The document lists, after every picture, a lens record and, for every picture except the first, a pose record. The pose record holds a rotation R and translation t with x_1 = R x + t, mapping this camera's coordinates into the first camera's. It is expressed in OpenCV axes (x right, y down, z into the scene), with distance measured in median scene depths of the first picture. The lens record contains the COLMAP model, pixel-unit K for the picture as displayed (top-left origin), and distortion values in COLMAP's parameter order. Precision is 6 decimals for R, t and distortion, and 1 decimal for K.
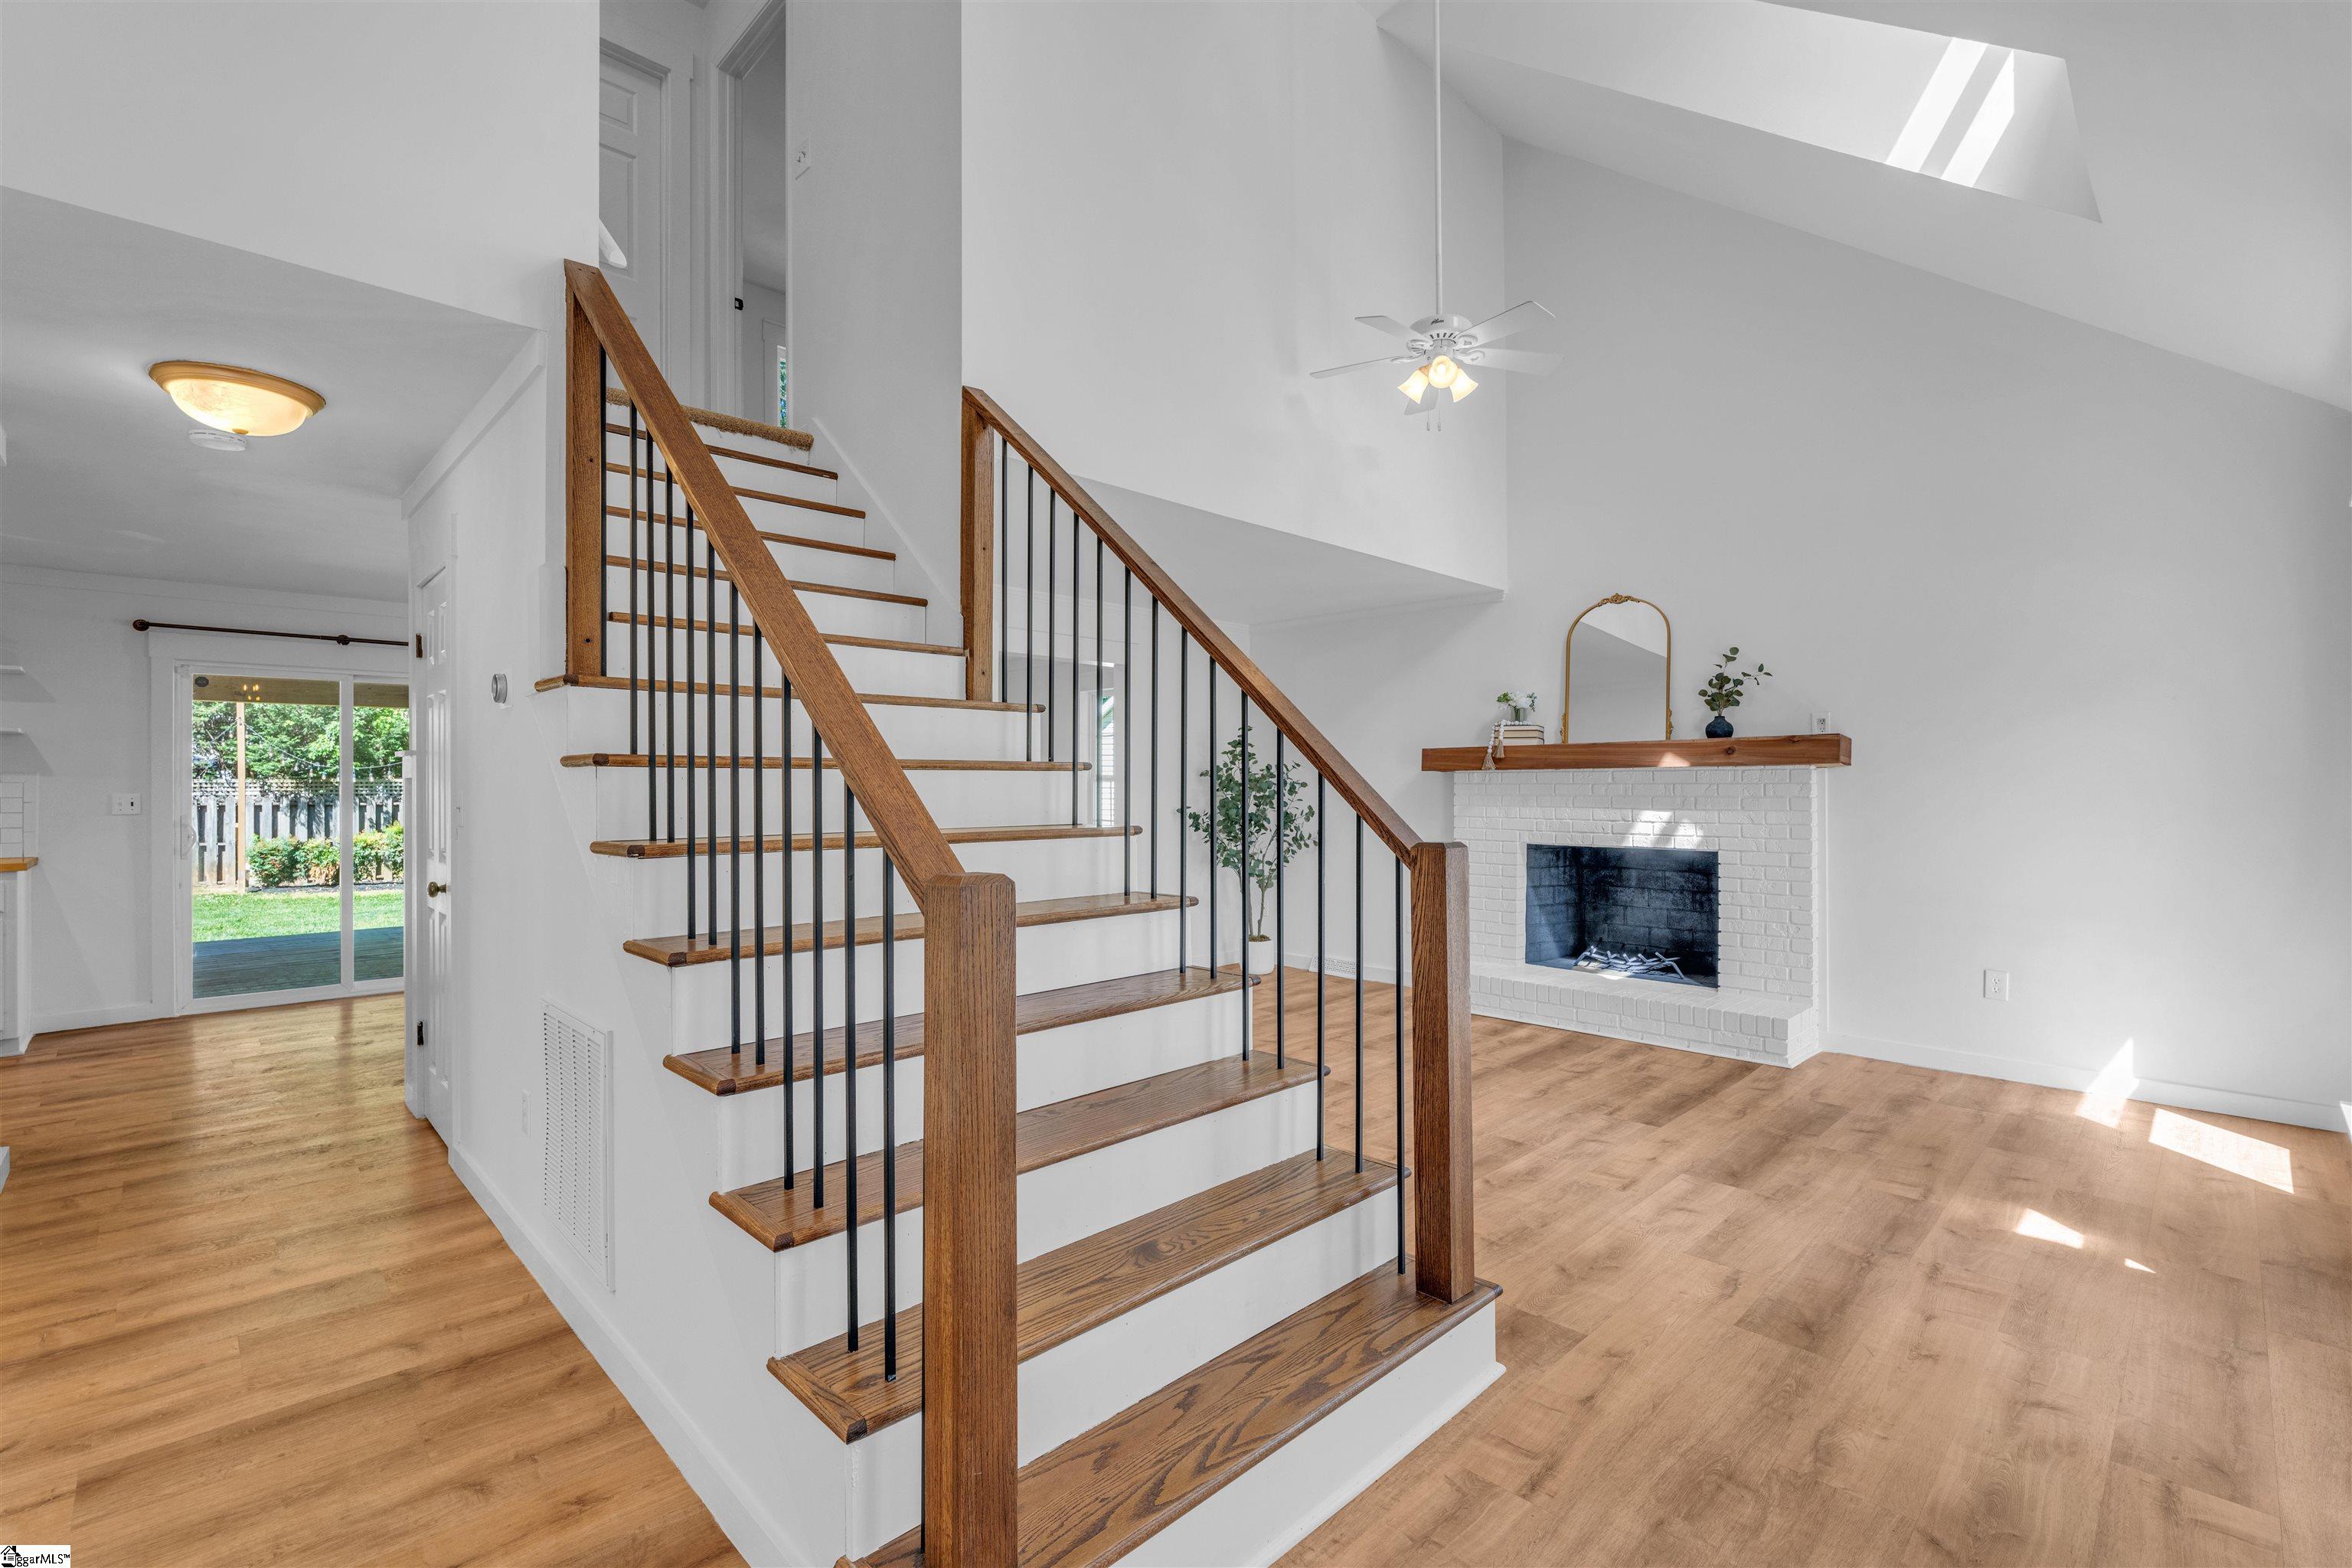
lens RADIAL K [[1033.6, 0, 1174.1], [0, 1033.6, 783.6], [0, 0, 1]] dist [-0.001177, 0.000251]
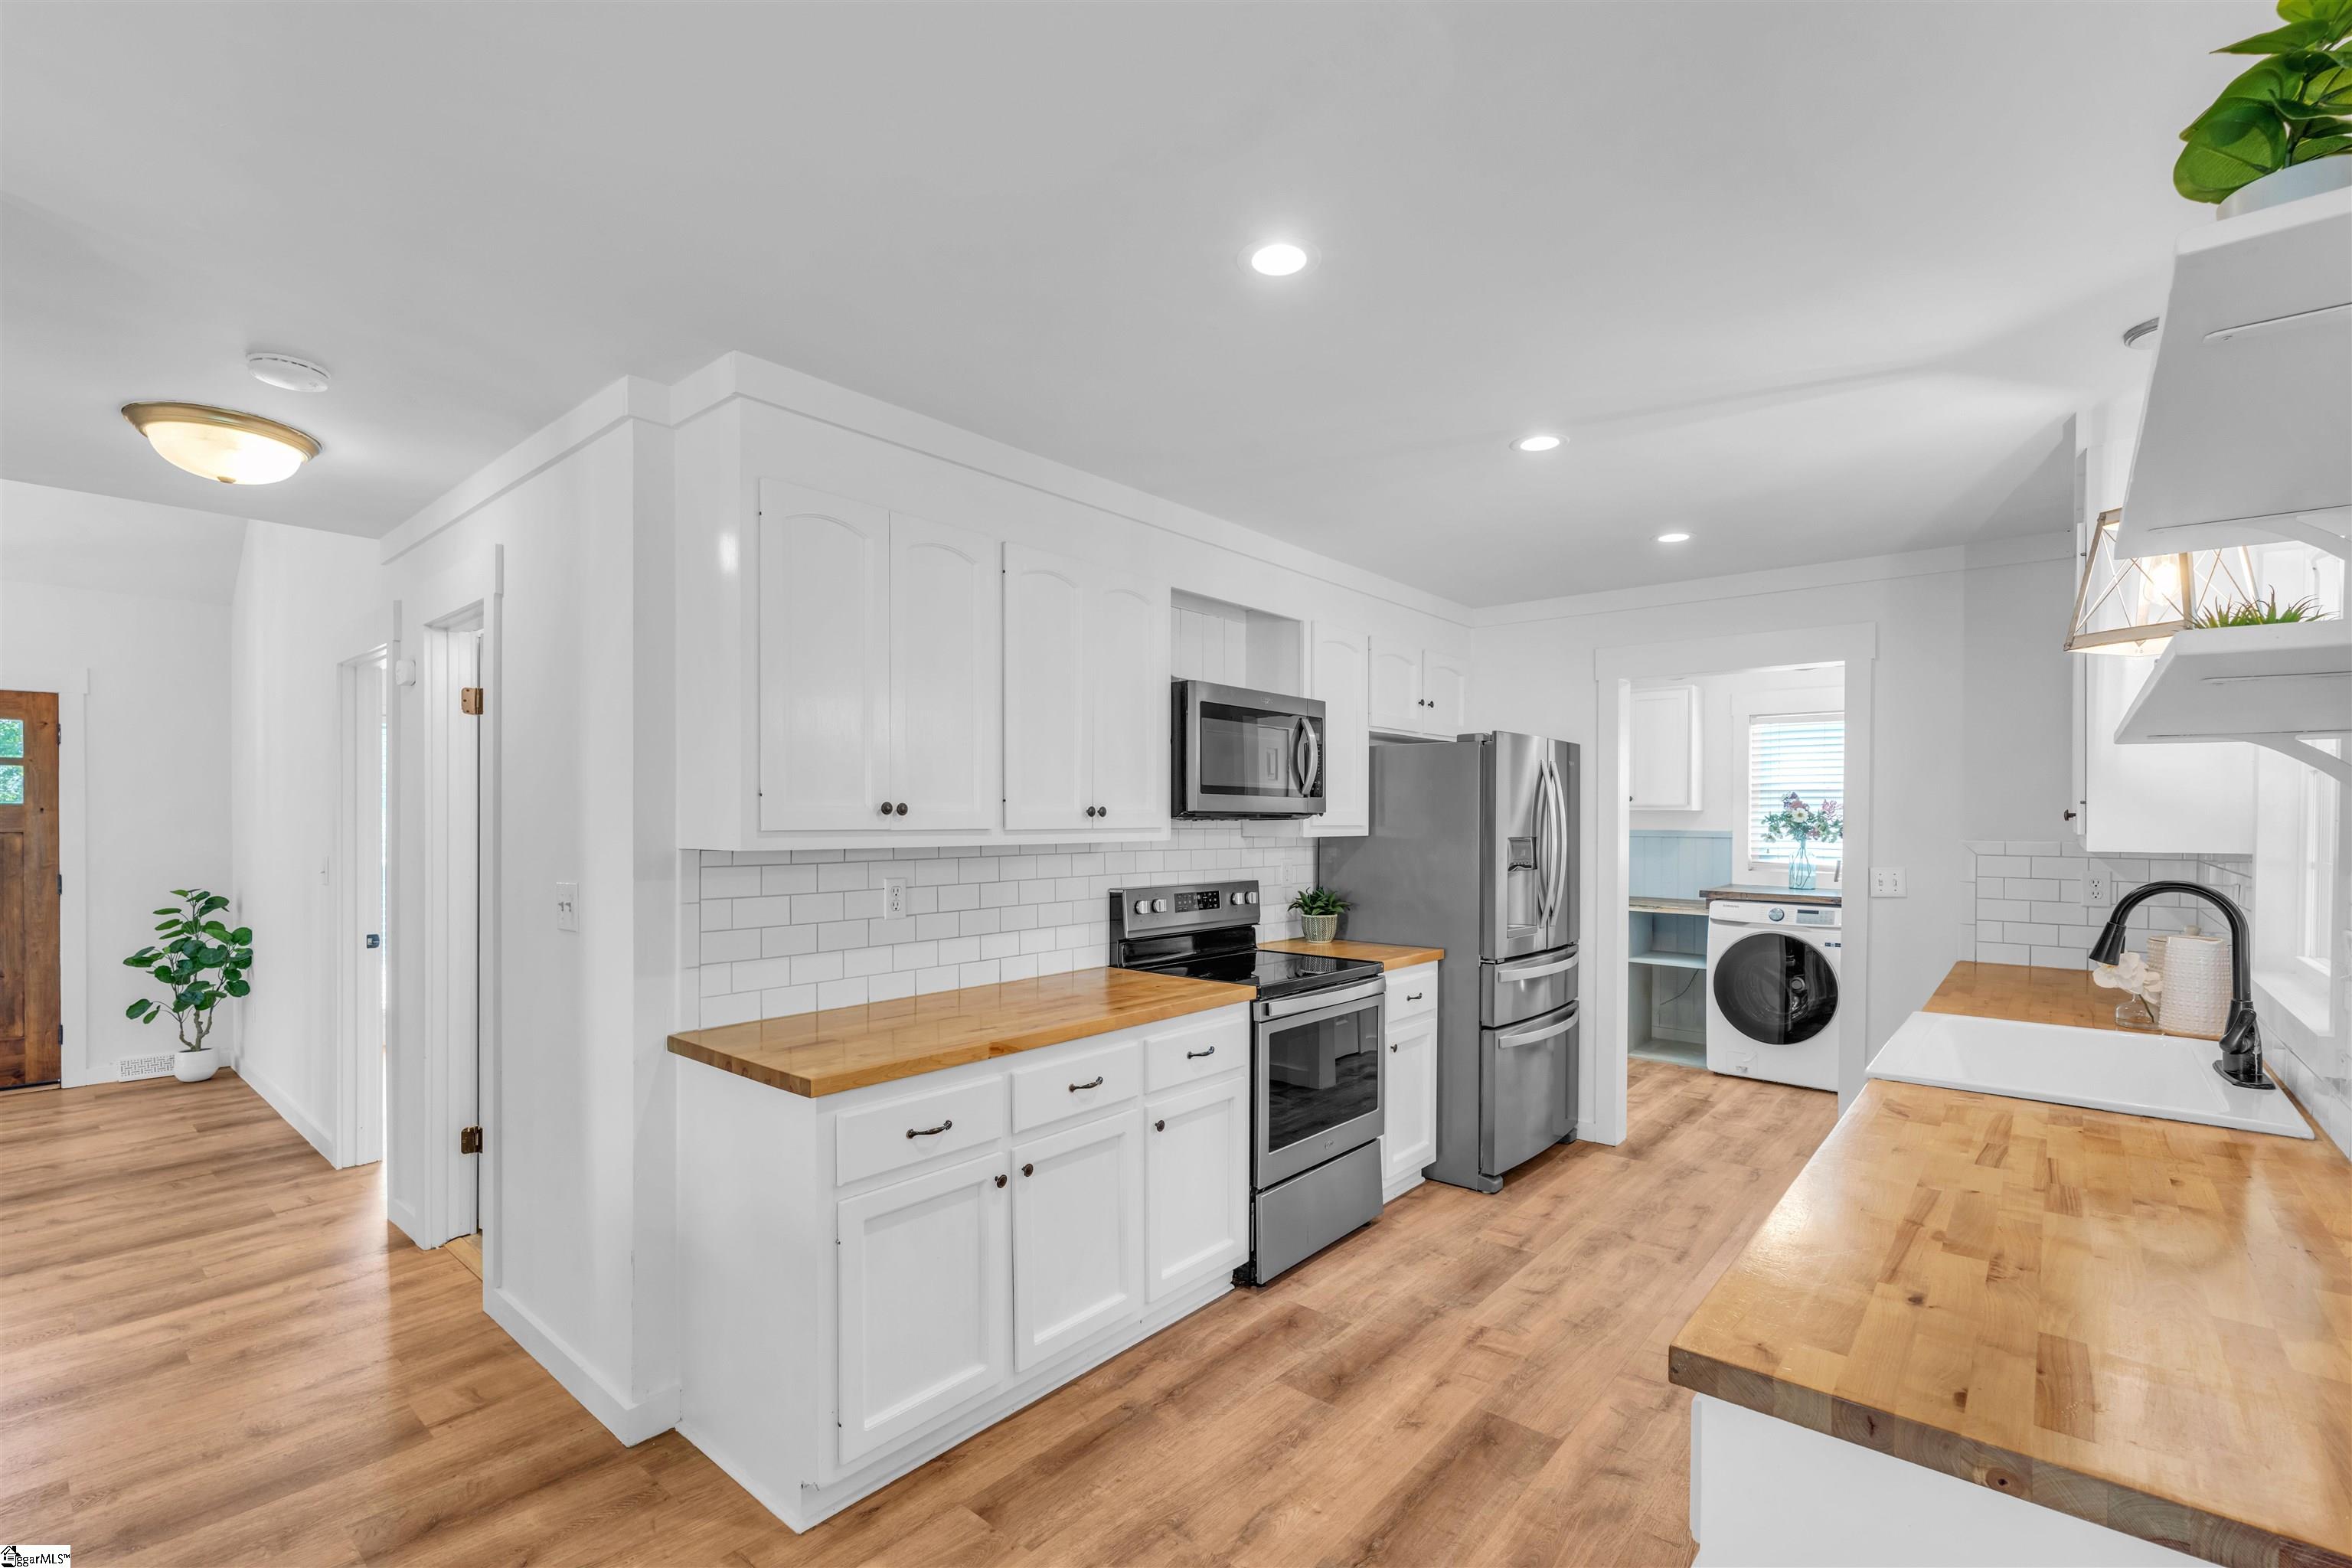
lens RADIAL K [[1040.3, 0, 1183.4], [0, 1040.3, 823.8], [0, 0, 1]] dist [-0.003363, -0.000064]
pose [[-0.996115, 0.001014, -0.088059, -0.983456], [0.000698, 0.999993, 0.003619, -0.027796], [0.088062, 0.003544, -0.996109, 1.175379]]
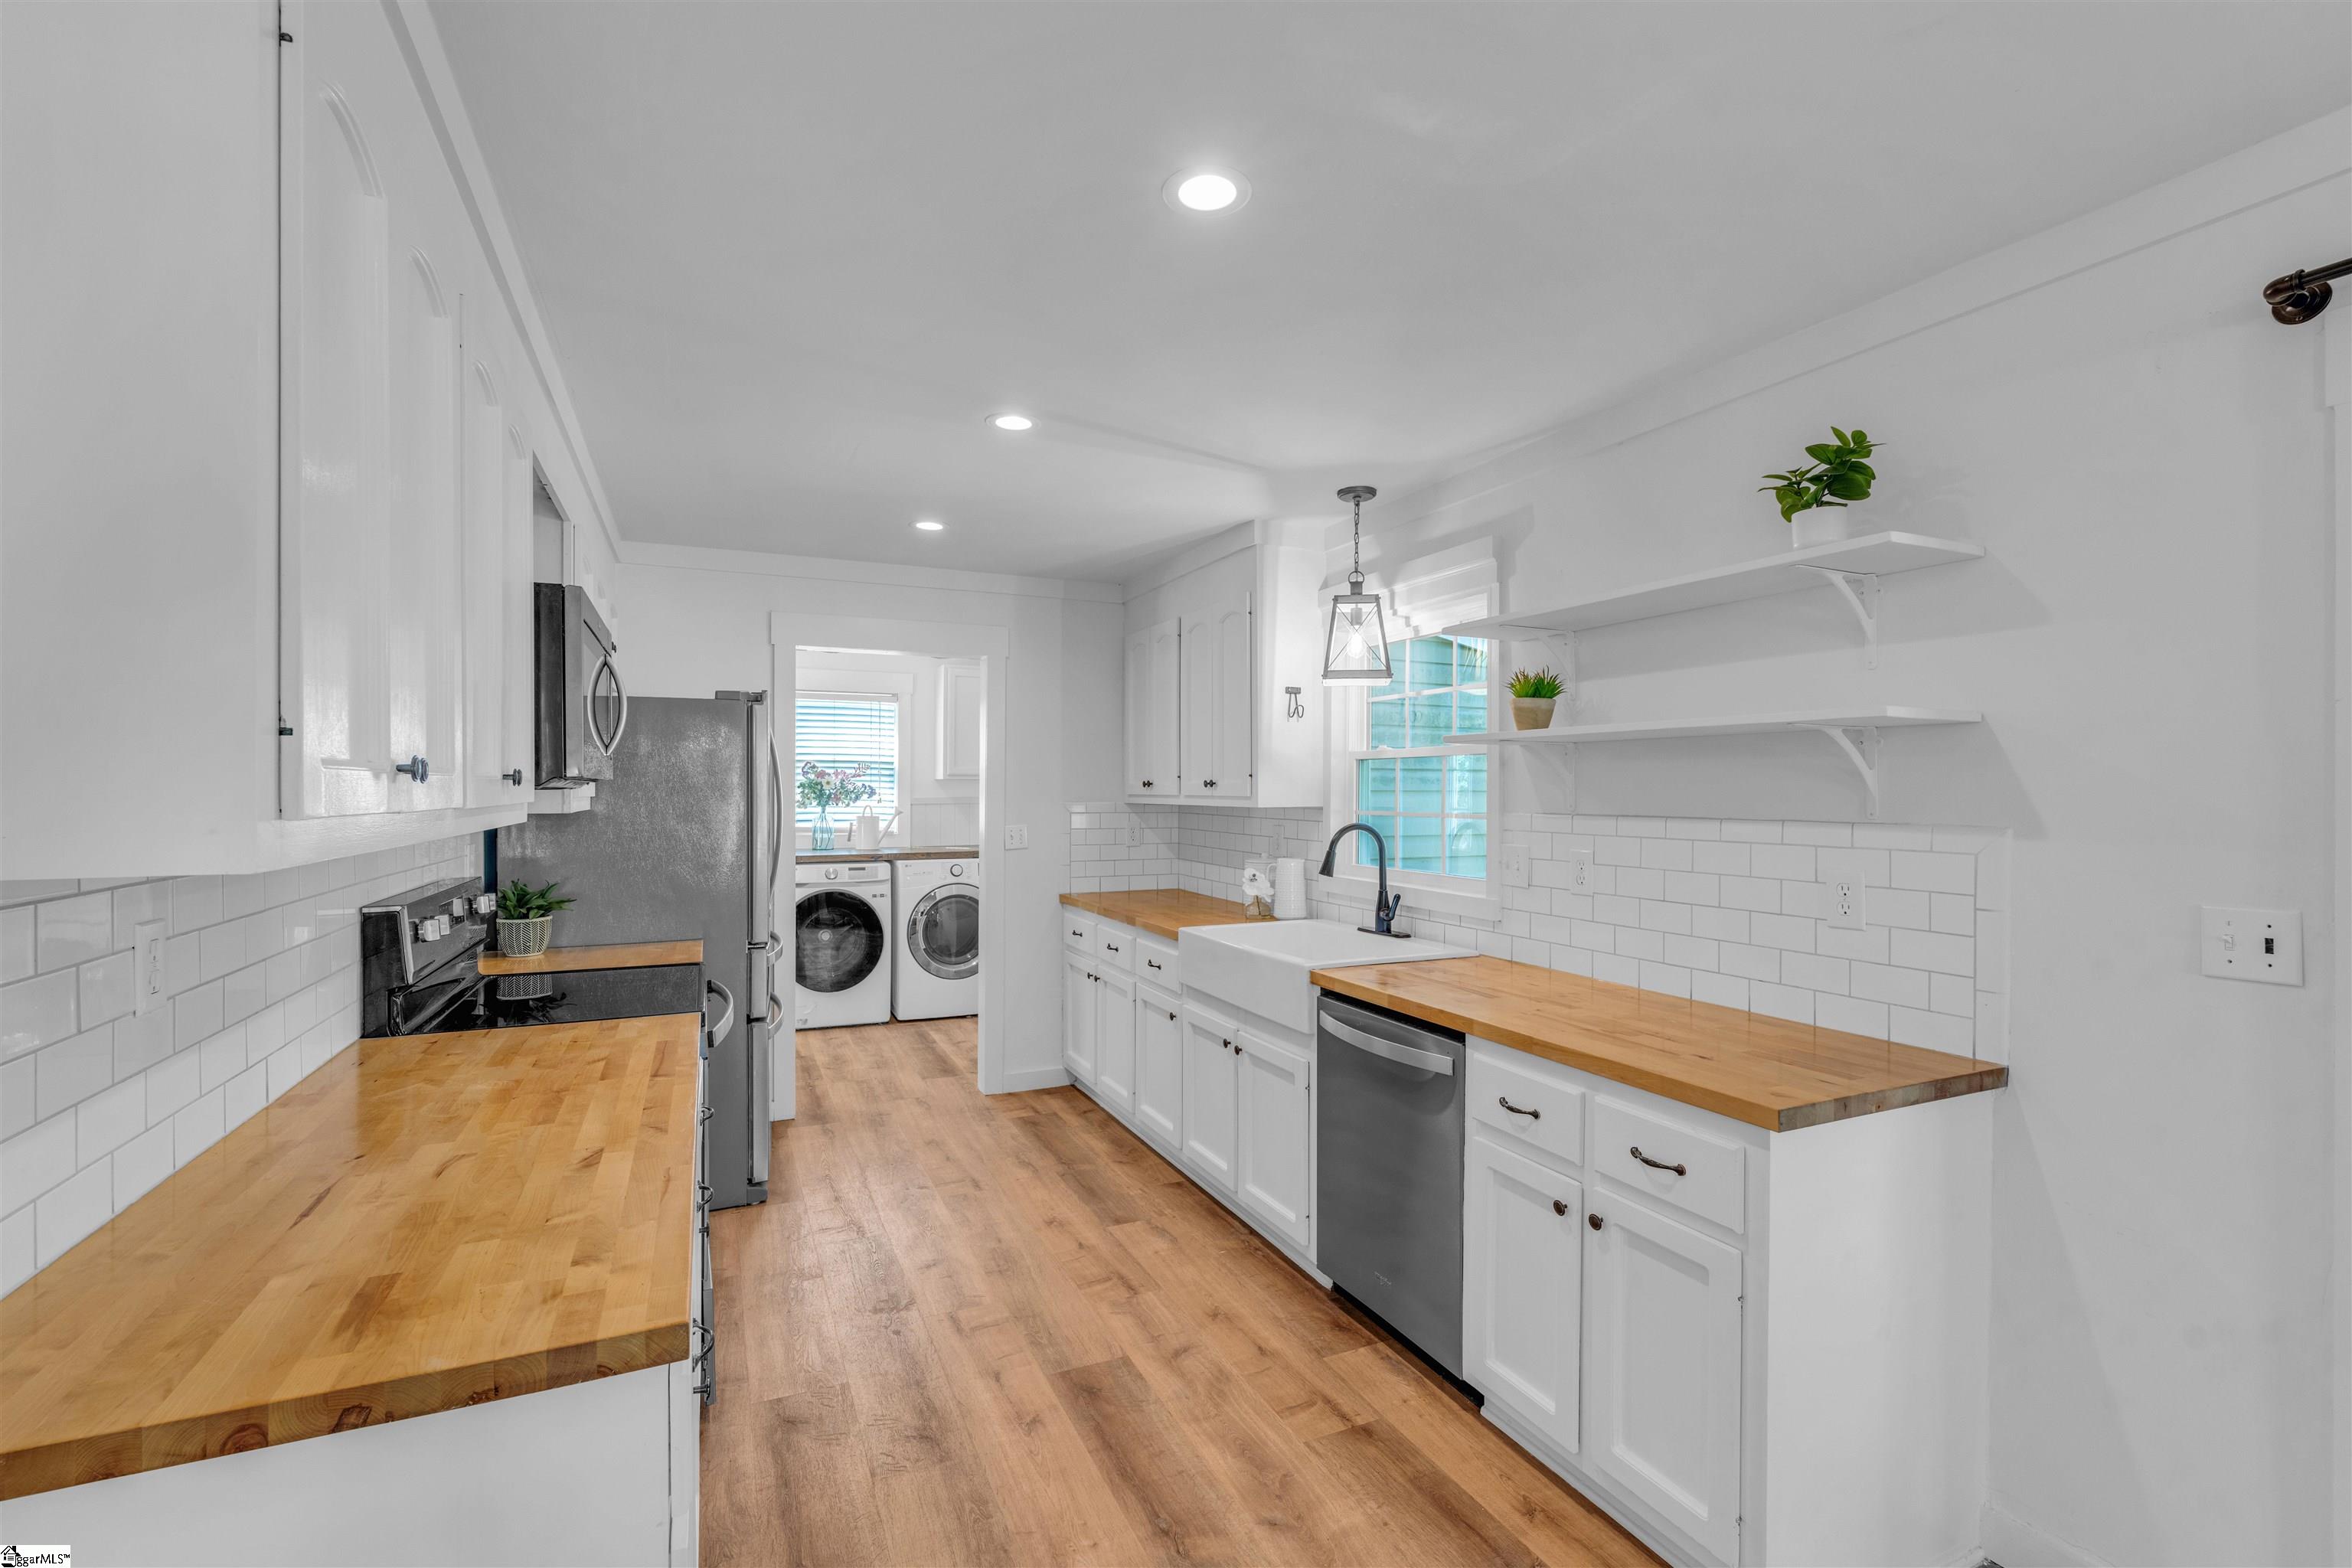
lens RADIAL K [[1027.8, 0, 1161.2], [0, 1027.8, 790.9], [0, 0, 1]] dist [-0.001971, -0.000164]
pose [[-0.351458, 0.006537, -0.936181, -0.719392], [0.003048, 0.999978, 0.005839, -0.029489], [0.936199, -0.000801, -0.351471, 0.910779]]
